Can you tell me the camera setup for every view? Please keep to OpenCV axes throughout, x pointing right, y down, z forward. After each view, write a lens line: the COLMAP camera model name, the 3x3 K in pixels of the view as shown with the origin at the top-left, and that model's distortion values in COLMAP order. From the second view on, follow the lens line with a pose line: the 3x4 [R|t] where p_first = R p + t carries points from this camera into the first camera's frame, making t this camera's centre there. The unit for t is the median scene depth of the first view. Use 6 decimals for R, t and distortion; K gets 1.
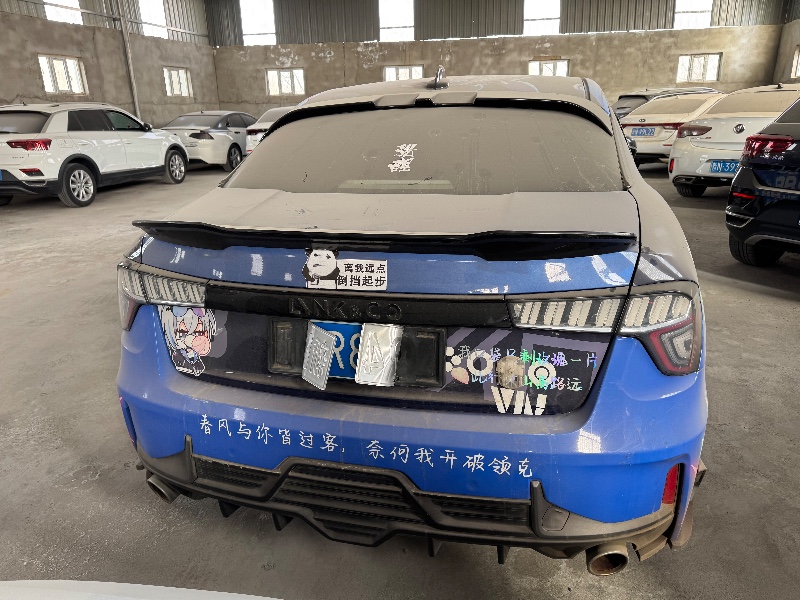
lens RADIAL K [[553.0, 0, 398.1], [0, 553.0, 299.9], [0, 0, 1]] dist [0.030291, -0.026210]
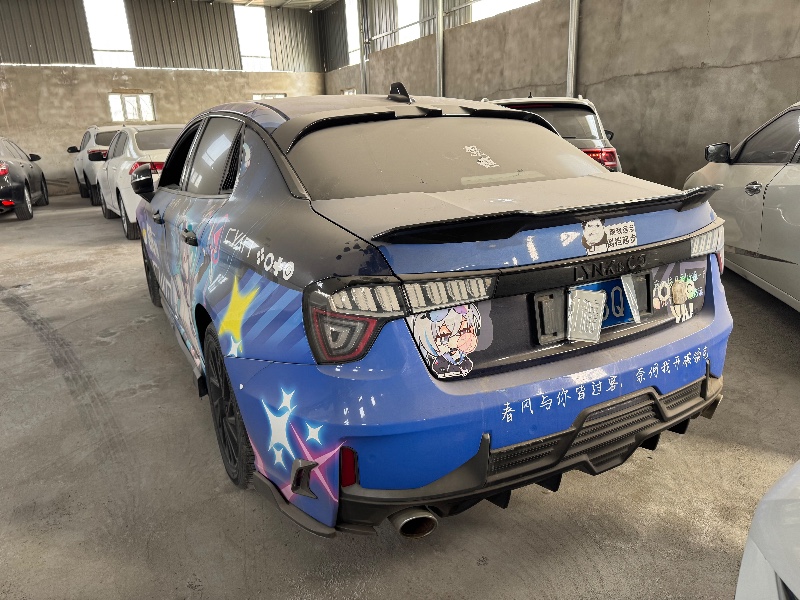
lens RADIAL K [[553.0, 0, 398.6], [0, 553.0, 299.0], [0, 0, 1]] dist [0.030291, -0.026210]
pose [[0.750240, -0.197427, 0.631001, -0.803341], [0.234522, 0.971784, 0.025212, -0.036005], [-0.618174, 0.129069, 0.775372, 0.231592]]
